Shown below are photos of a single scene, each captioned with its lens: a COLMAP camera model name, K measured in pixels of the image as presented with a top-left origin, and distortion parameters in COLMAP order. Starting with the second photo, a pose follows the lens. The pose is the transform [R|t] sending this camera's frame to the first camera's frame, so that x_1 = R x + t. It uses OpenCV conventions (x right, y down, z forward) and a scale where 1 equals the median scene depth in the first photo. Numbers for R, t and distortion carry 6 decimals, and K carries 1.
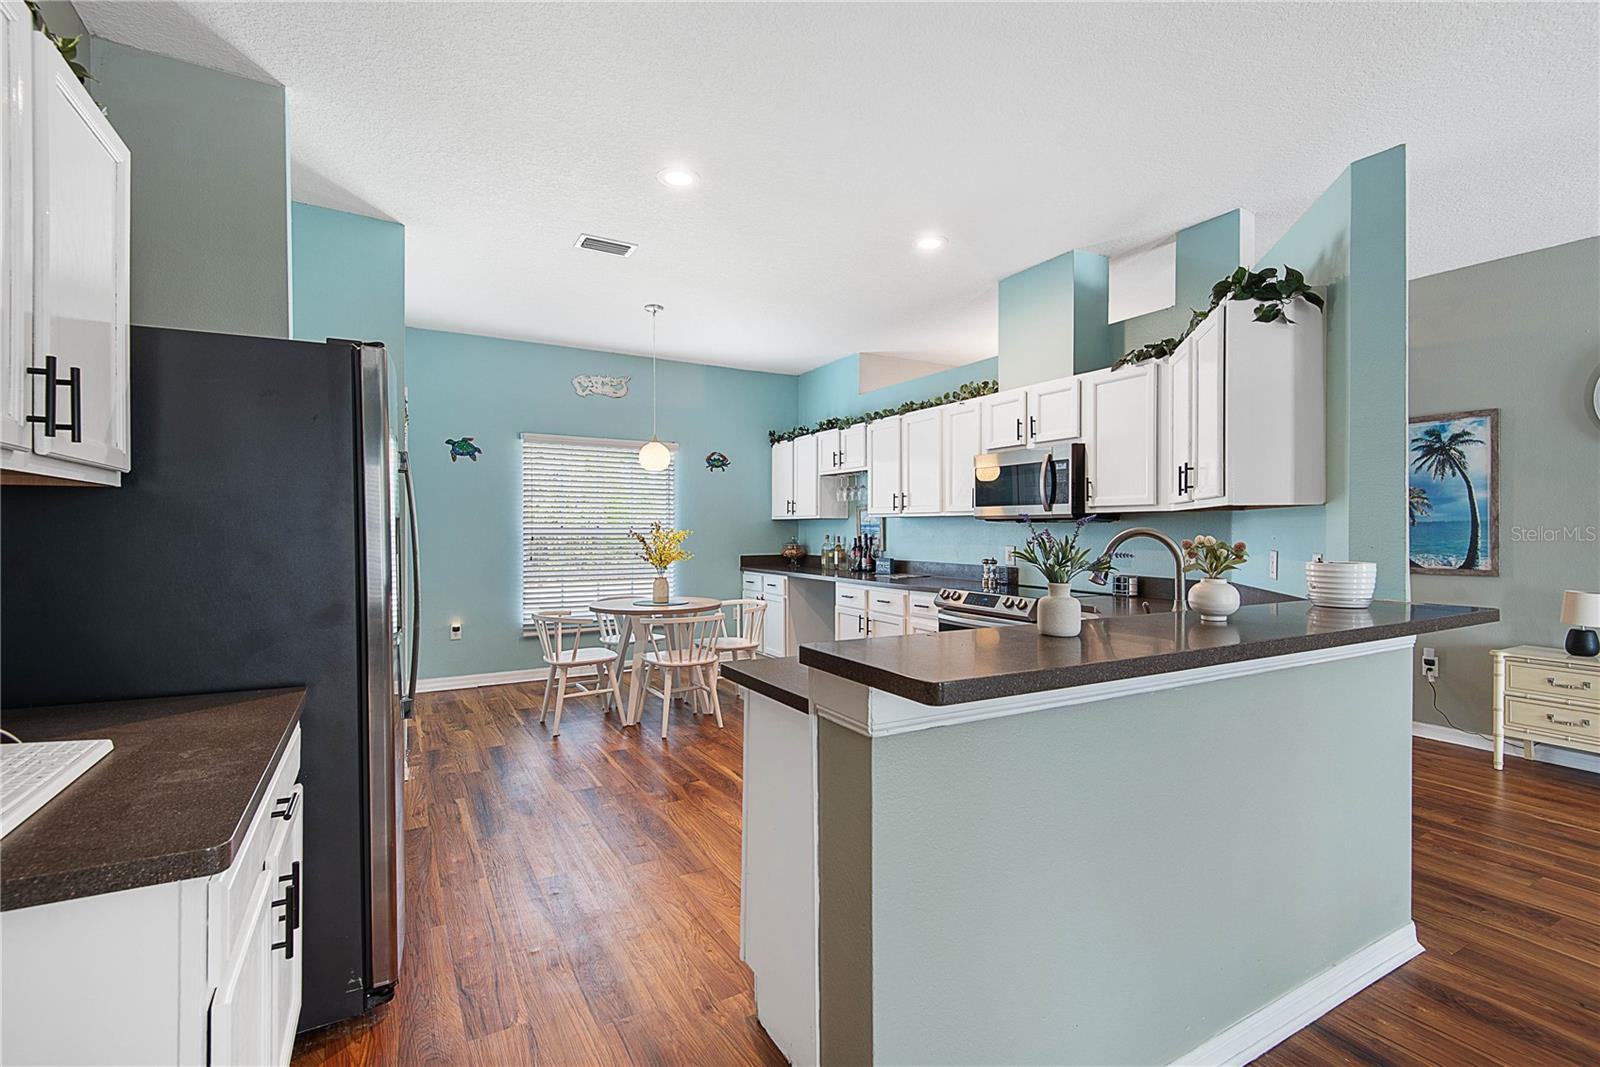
lens RADIAL K [[741.7, 0, 806.9], [0, 741.7, 540.7], [0, 0, 1]] dist [0.029798, 0.000095]
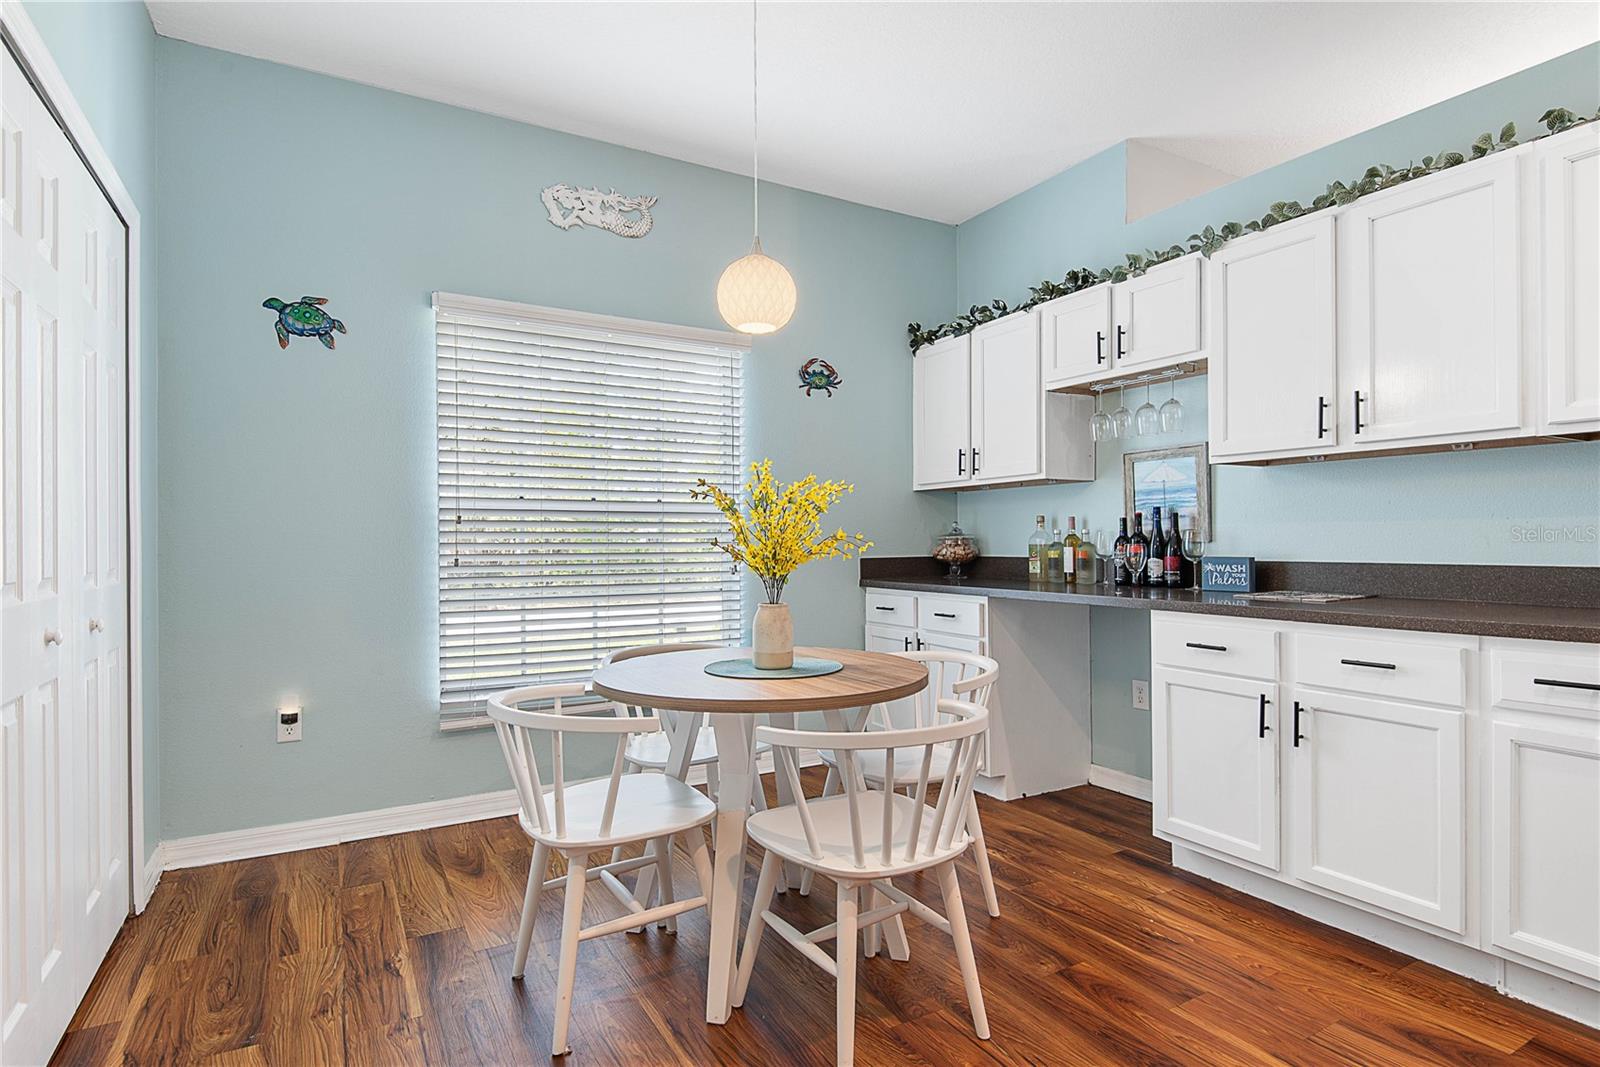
lens RADIAL K [[832.0, 0, 799.1], [0, 832.0, 550.1], [0, 0, 1]] dist [0.005544, -0.009359]
pose [[0.999958, -0.005848, 0.007059, -0.157029], [0.005894, 0.999961, -0.006506, 0.020574], [-0.007021, 0.006547, 0.999954, 0.472262]]
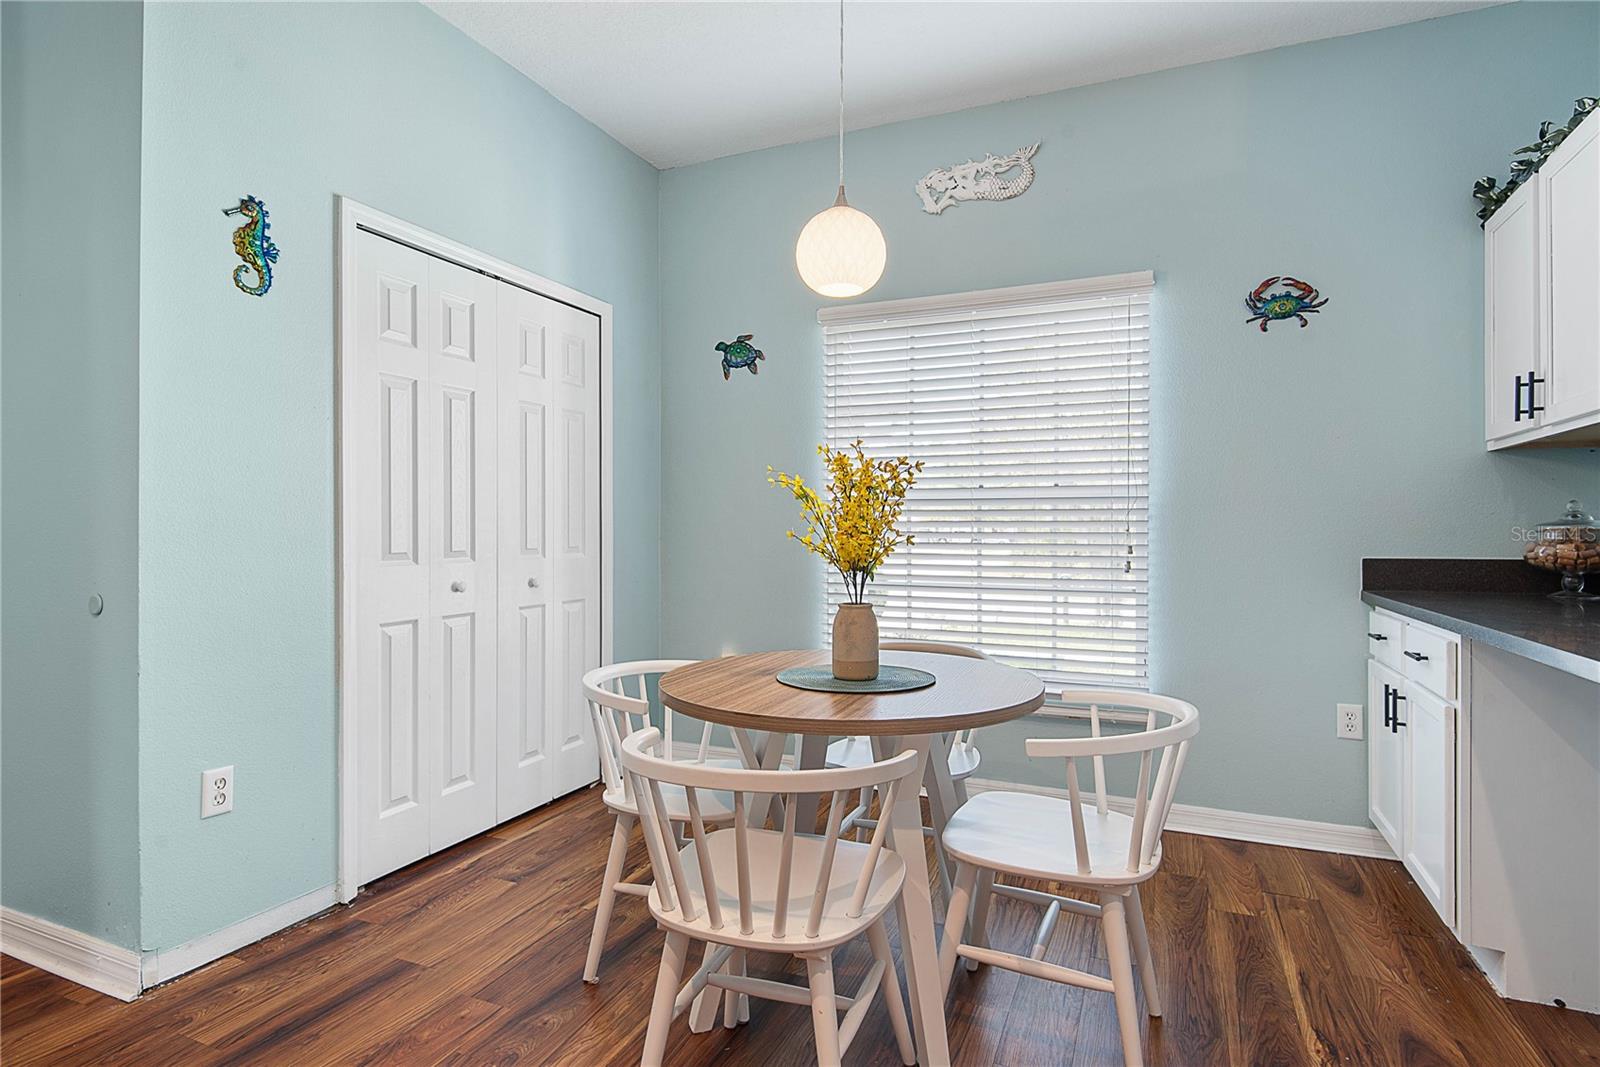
lens RADIAL K [[832.0, 0, 799.2], [0, 832.0, 534.1], [0, 0, 1]] dist [0.005544, -0.009359]
pose [[0.594783, 0.002737, -0.803882, 0.078750], [-0.012834, 0.999899, -0.006092, 0.016668], [0.803784, 0.013940, 0.594758, 0.632461]]
